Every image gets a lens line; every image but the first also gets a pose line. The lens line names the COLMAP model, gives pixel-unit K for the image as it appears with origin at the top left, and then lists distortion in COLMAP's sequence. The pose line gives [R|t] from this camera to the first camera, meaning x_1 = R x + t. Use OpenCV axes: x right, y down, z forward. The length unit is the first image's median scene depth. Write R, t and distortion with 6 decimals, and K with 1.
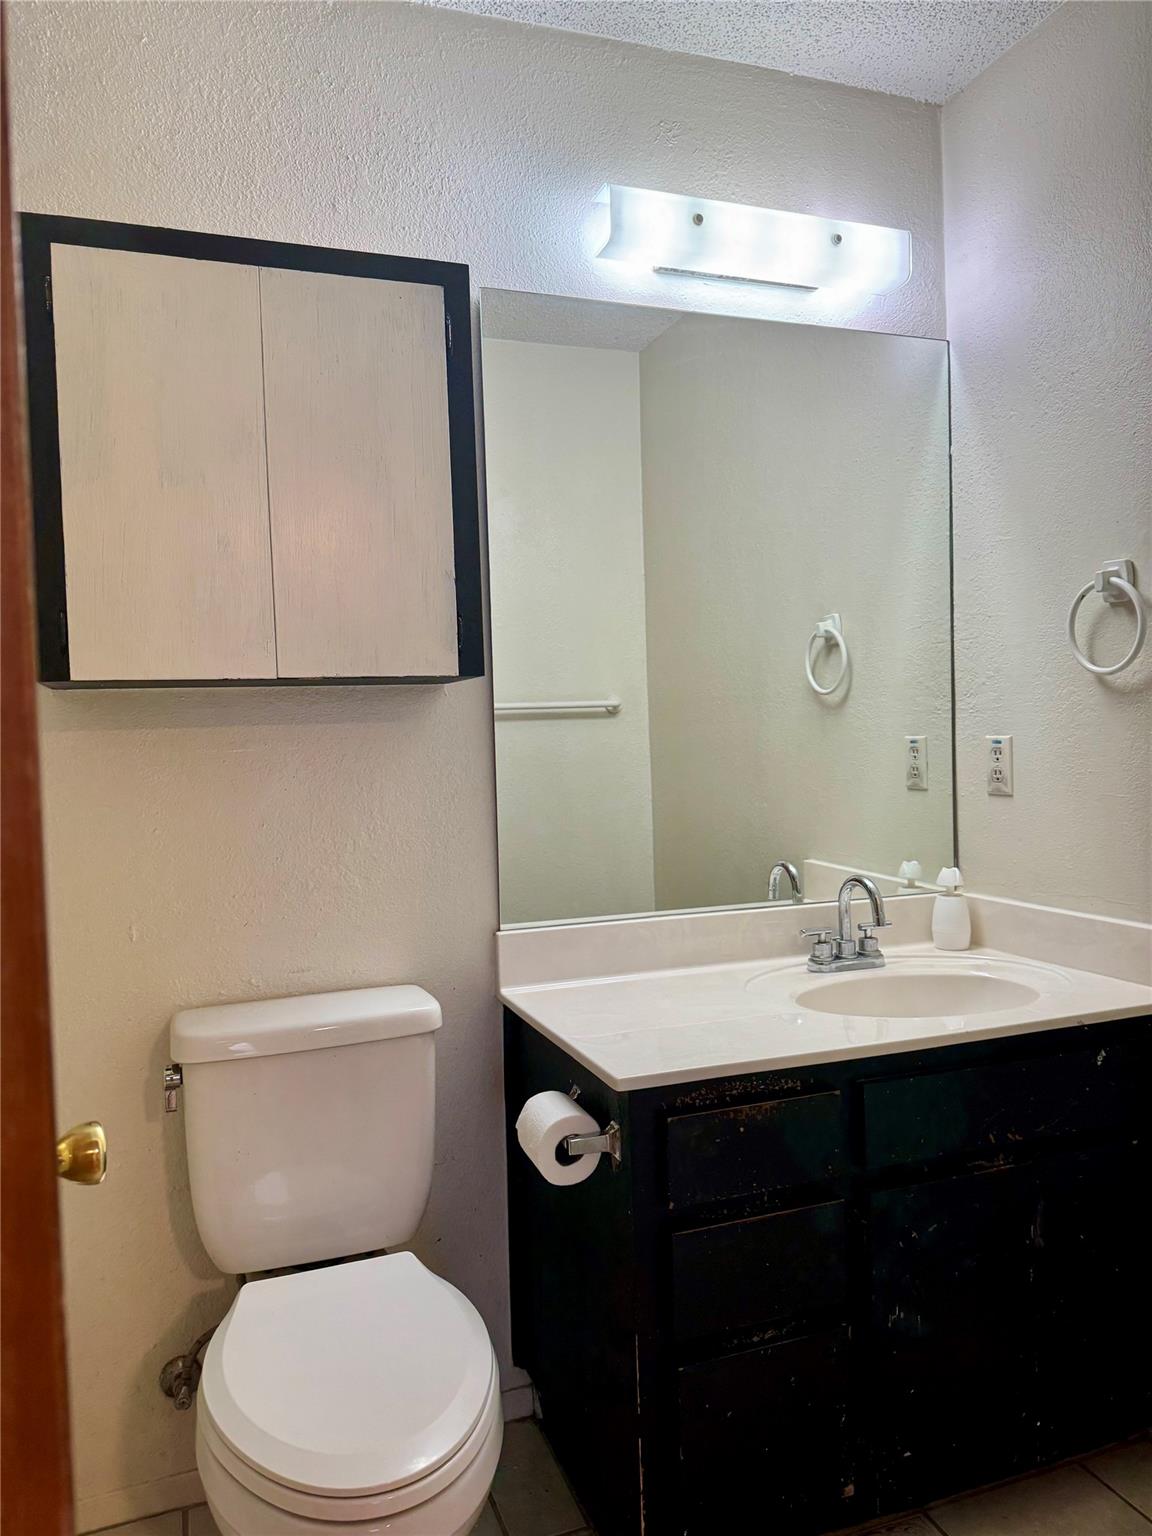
lens RADIAL K [[1074.0, 0, 579.9], [0, 1074.0, 769.1], [0, 0, 1]] dist [0.036952, -0.039600]
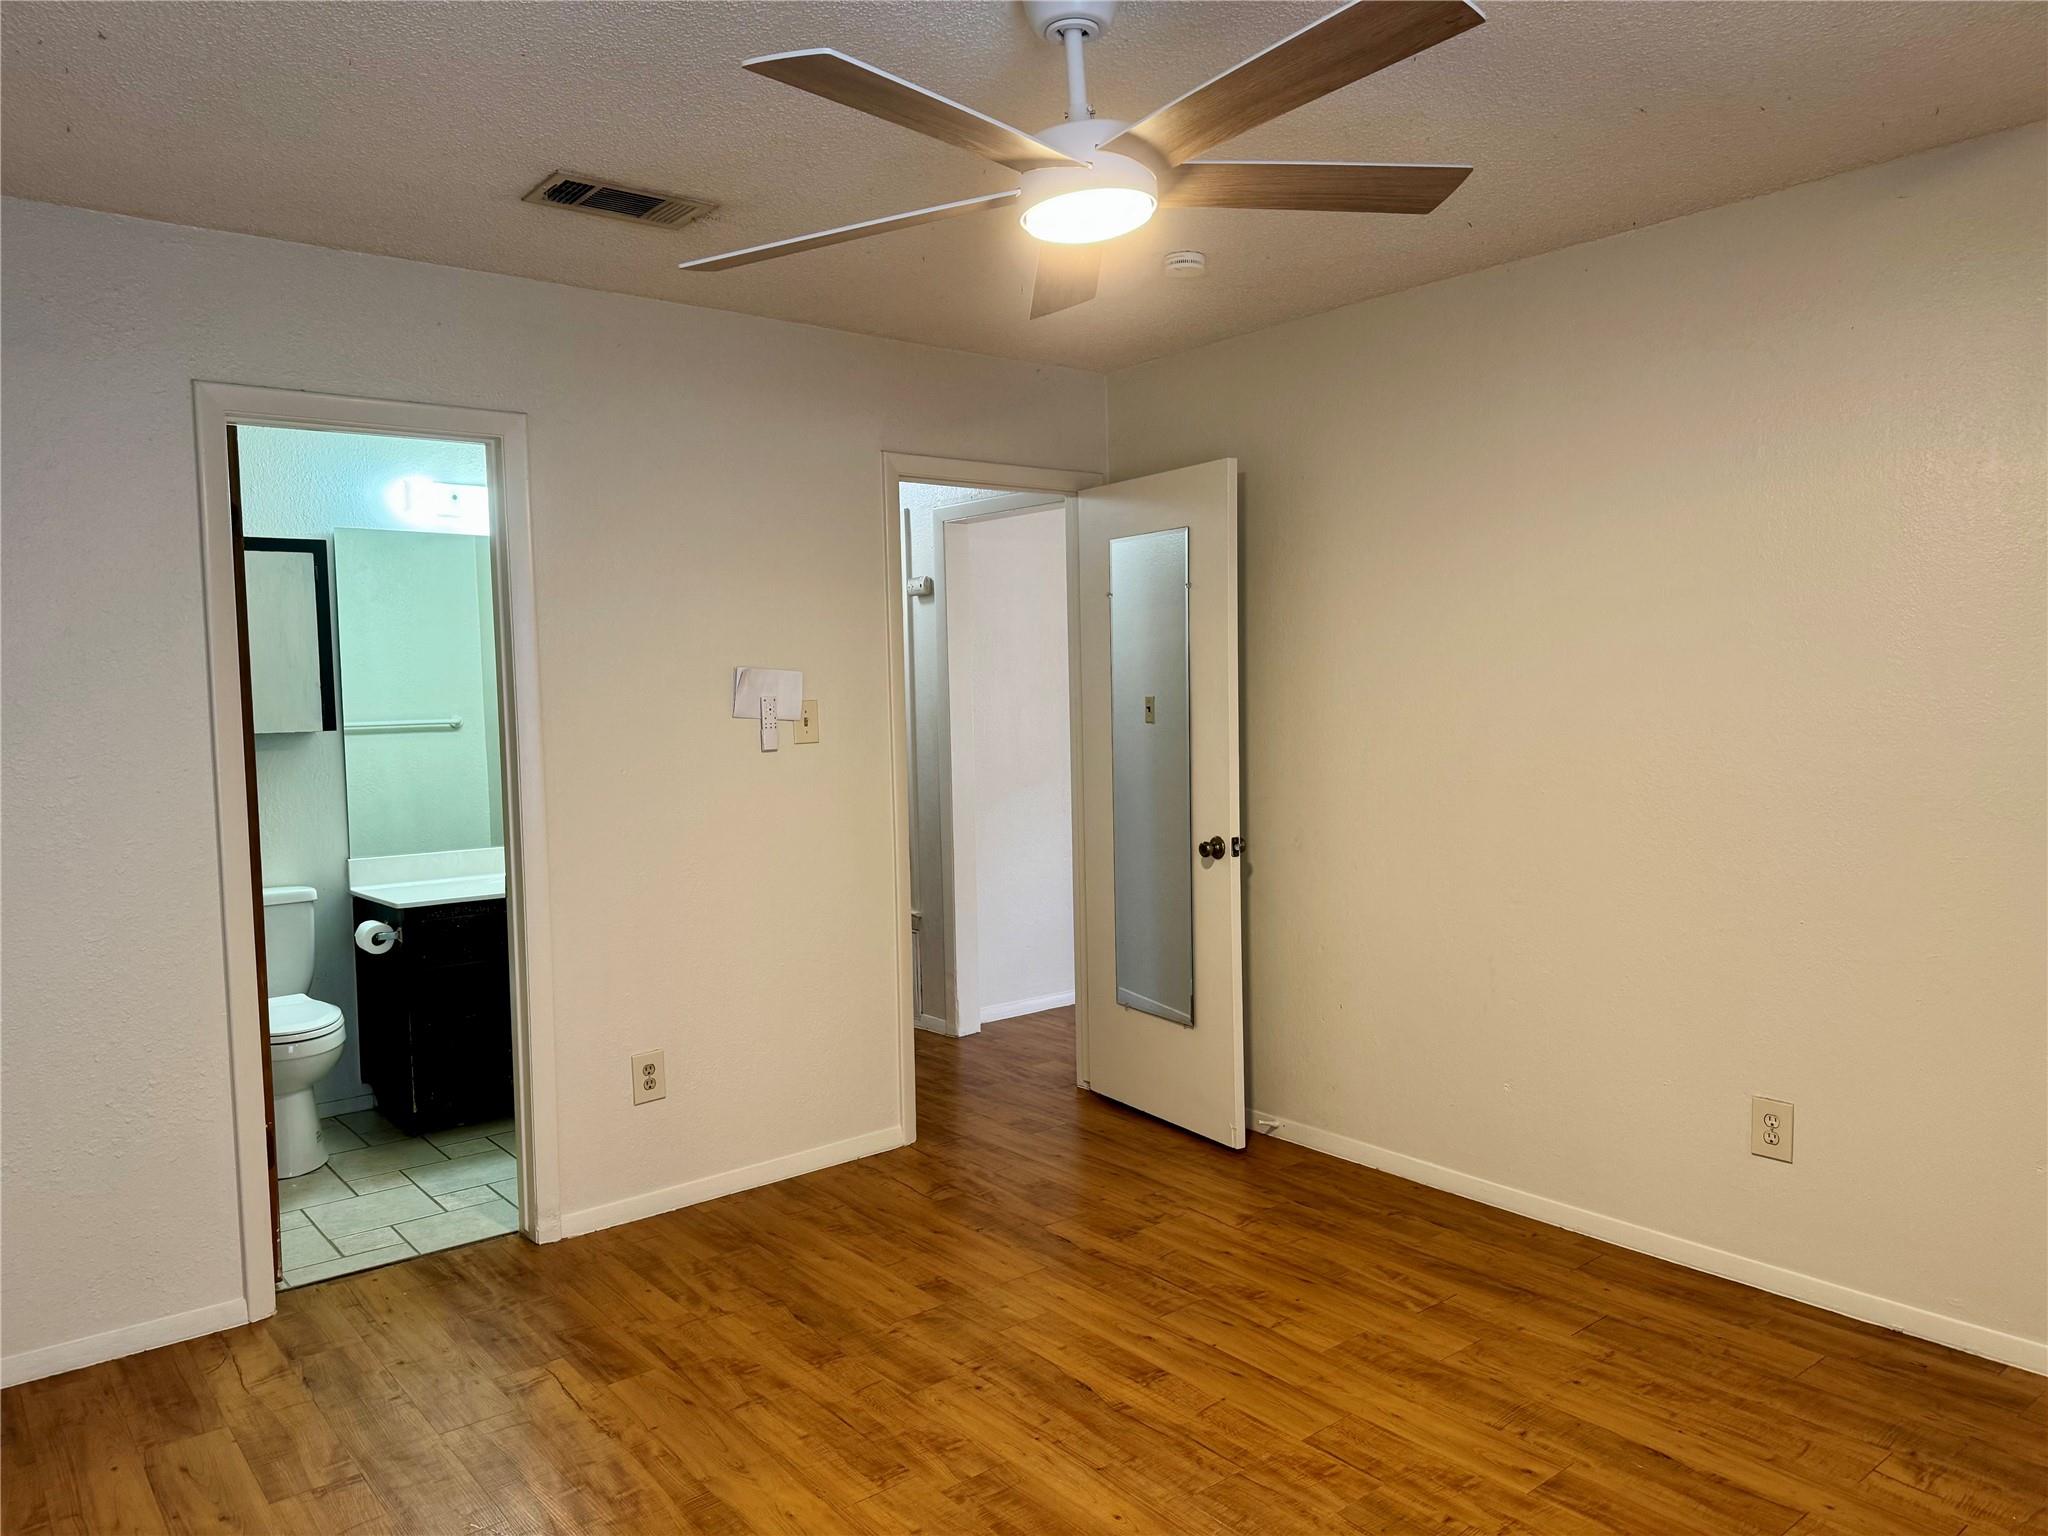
lens RADIAL K [[1431.9, 0, 1016.6], [0, 1431.9, 768.0], [0, 0, 1]] dist [0.036952, -0.039600]
pose [[0.949374, -0.012296, 0.313908, 0.296934], [0.008714, 0.999880, 0.012814, -0.040653], [-0.314028, -0.009430, 0.949367, -2.170883]]
